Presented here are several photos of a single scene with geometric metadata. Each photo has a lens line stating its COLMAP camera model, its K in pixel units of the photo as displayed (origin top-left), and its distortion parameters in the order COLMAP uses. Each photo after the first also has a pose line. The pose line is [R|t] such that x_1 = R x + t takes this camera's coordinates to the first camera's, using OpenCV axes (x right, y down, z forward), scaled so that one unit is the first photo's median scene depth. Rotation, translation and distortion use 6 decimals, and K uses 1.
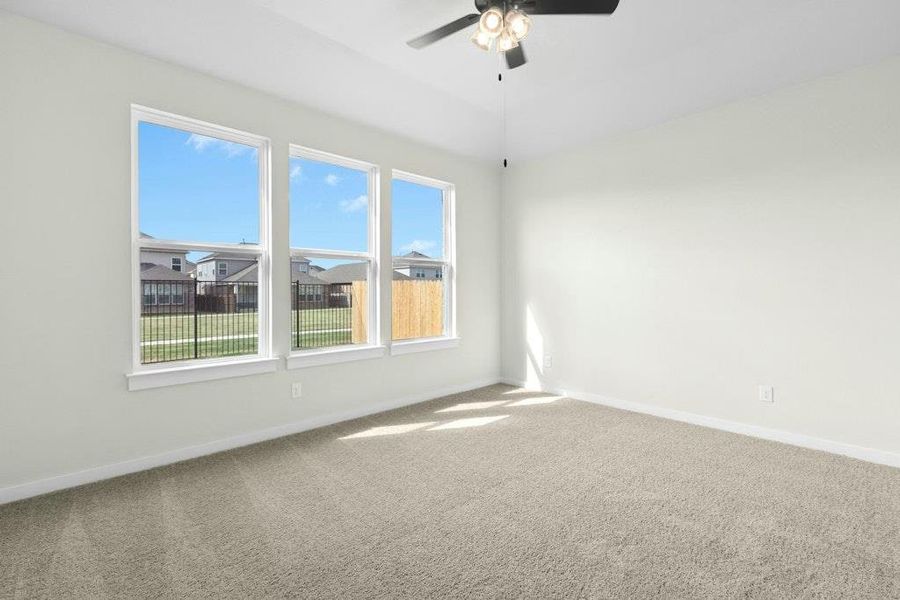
lens RADIAL K [[407.5, 0, 453.7], [0, 407.5, 292.9], [0, 0, 1]] dist [-0.001101, -0.000644]
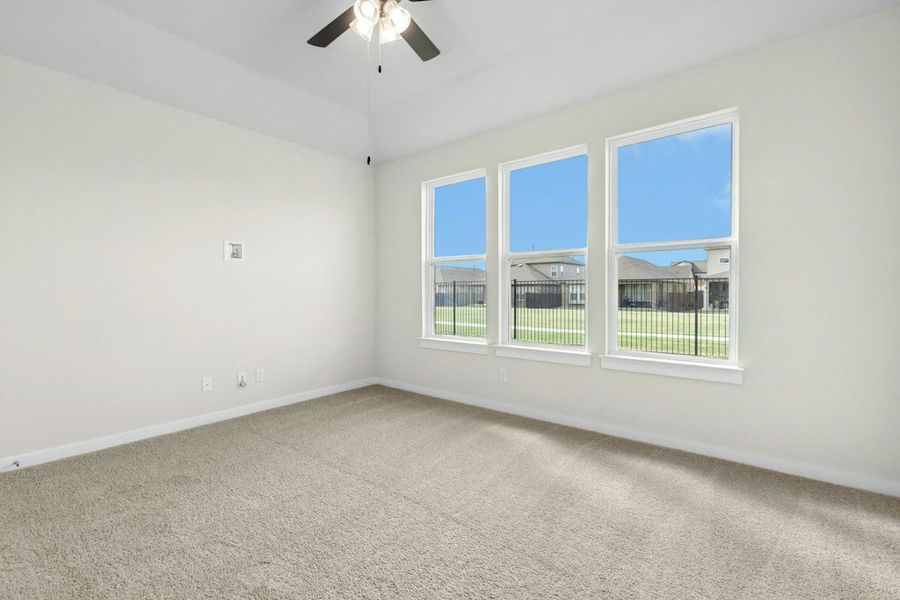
lens RADIAL K [[407.5, 0, 452.0], [0, 407.5, 300.9], [0, 0, 1]] dist [-0.001101, -0.000644]
pose [[0.141258, 0.026932, -0.989606, 0.479458], [-0.000139, 0.999630, 0.027185, -0.004333], [0.989973, -0.003702, 0.141210, 0.452179]]
